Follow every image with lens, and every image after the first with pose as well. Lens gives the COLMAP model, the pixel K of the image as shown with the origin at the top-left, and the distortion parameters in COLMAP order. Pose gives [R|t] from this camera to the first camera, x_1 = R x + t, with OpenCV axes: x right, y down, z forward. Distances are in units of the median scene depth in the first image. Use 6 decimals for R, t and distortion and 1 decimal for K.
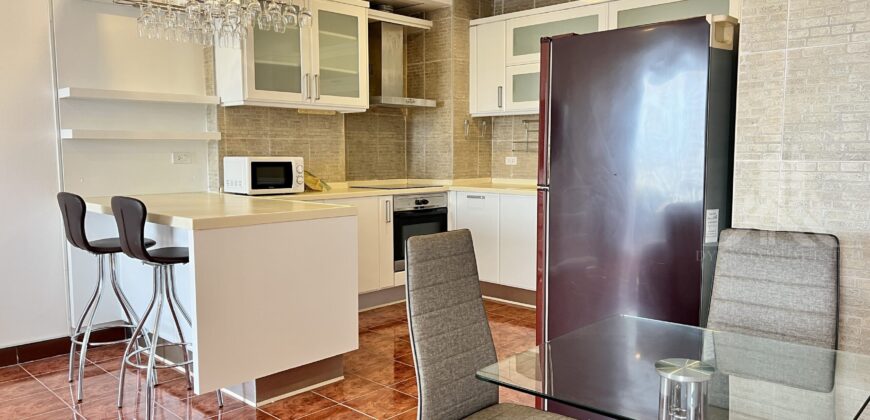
lens RADIAL K [[649.5, 0, 438.6], [0, 649.5, 210.1], [0, 0, 1]] dist [0.123154, -0.204417]
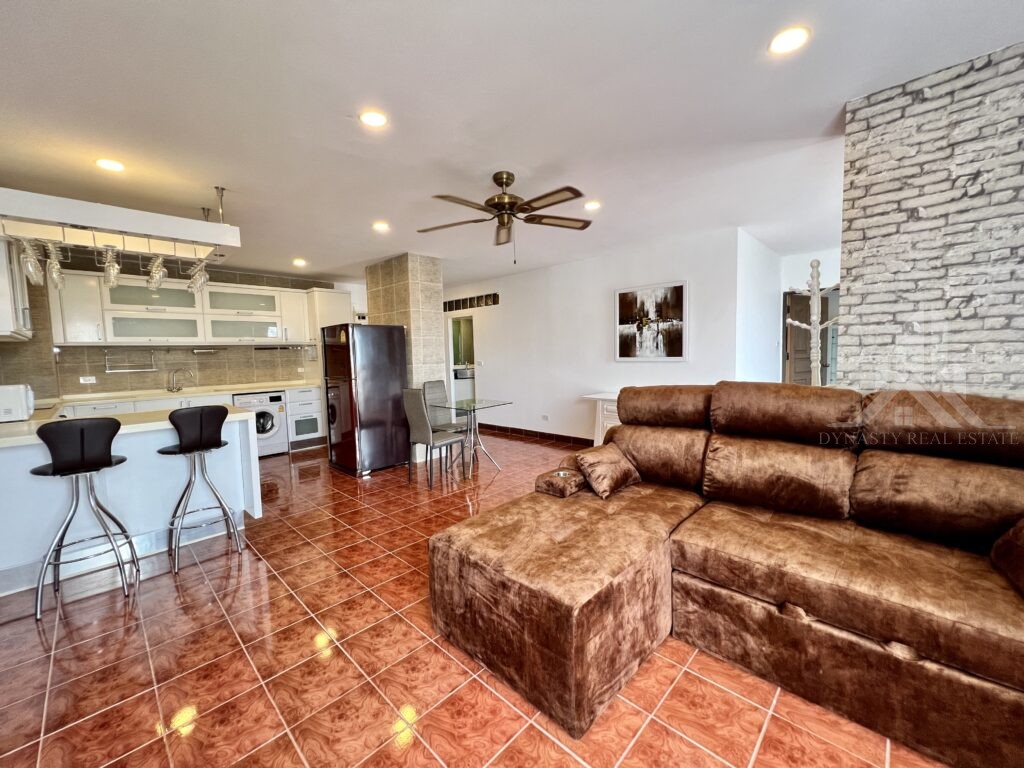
lens RADIAL K [[410.3, 0, 508.3], [0, 410.3, 381.5], [0, 0, 1]] dist [-0.000483, 0.000685]
pose [[-0.000821, -0.068057, 0.997681, -0.910057], [0.119761, 0.990494, 0.067665, -0.036140], [-0.992802, 0.119539, 0.007337, 0.211895]]
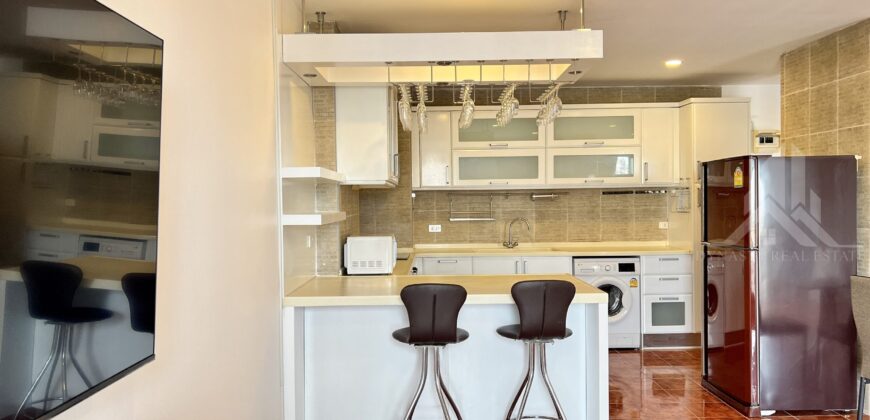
lens RADIAL K [[649.5, 0, 438.6], [0, 649.5, 210.1], [0, 0, 1]] dist [0.123154, -0.204417]
pose [[0.705036, -0.016345, 0.708983, -0.899814], [0.076894, 0.995602, -0.053513, -0.059375], [-0.704991, 0.092245, 0.703192, 0.241135]]
